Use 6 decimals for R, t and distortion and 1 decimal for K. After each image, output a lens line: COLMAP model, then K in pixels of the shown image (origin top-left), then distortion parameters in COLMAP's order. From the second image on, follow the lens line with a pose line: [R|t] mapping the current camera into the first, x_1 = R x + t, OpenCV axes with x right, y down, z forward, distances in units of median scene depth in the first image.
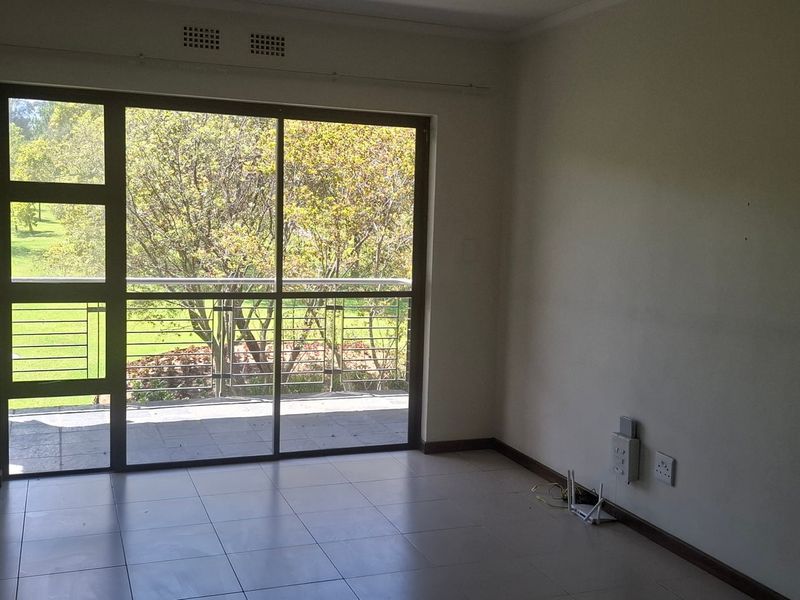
lens RADIAL K [[883.3, 0, 400.0], [0, 883.3, 300.0], [0, 0, 1]] dist [0.026919, 0.014351]
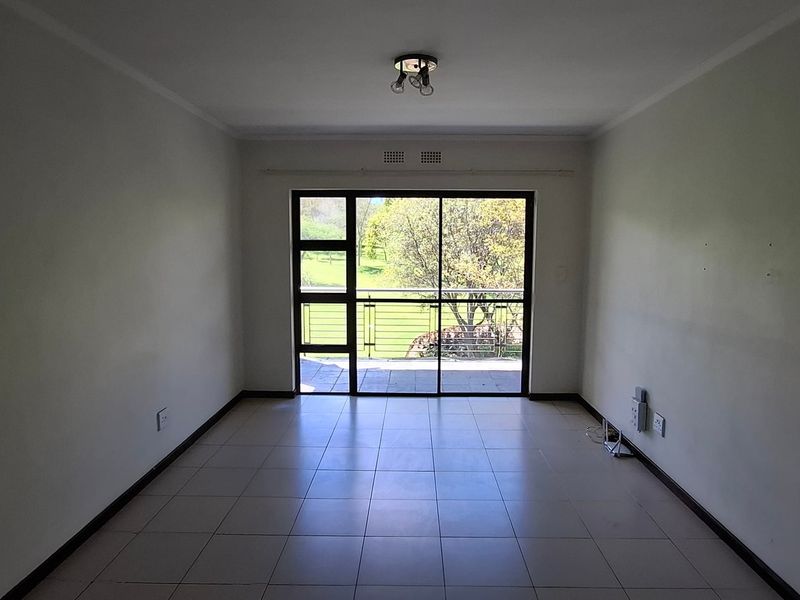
lens RADIAL K [[521.8, 0, 400.0], [0, 521.8, 300.0], [0, 0, 1]] dist [-0.007318, -0.002494]
pose [[0.926110, 0.014573, -0.376972, 0.177708], [-0.013888, 0.999893, 0.004534, -0.010849], [0.376998, 0.001037, 0.926213, 0.030836]]
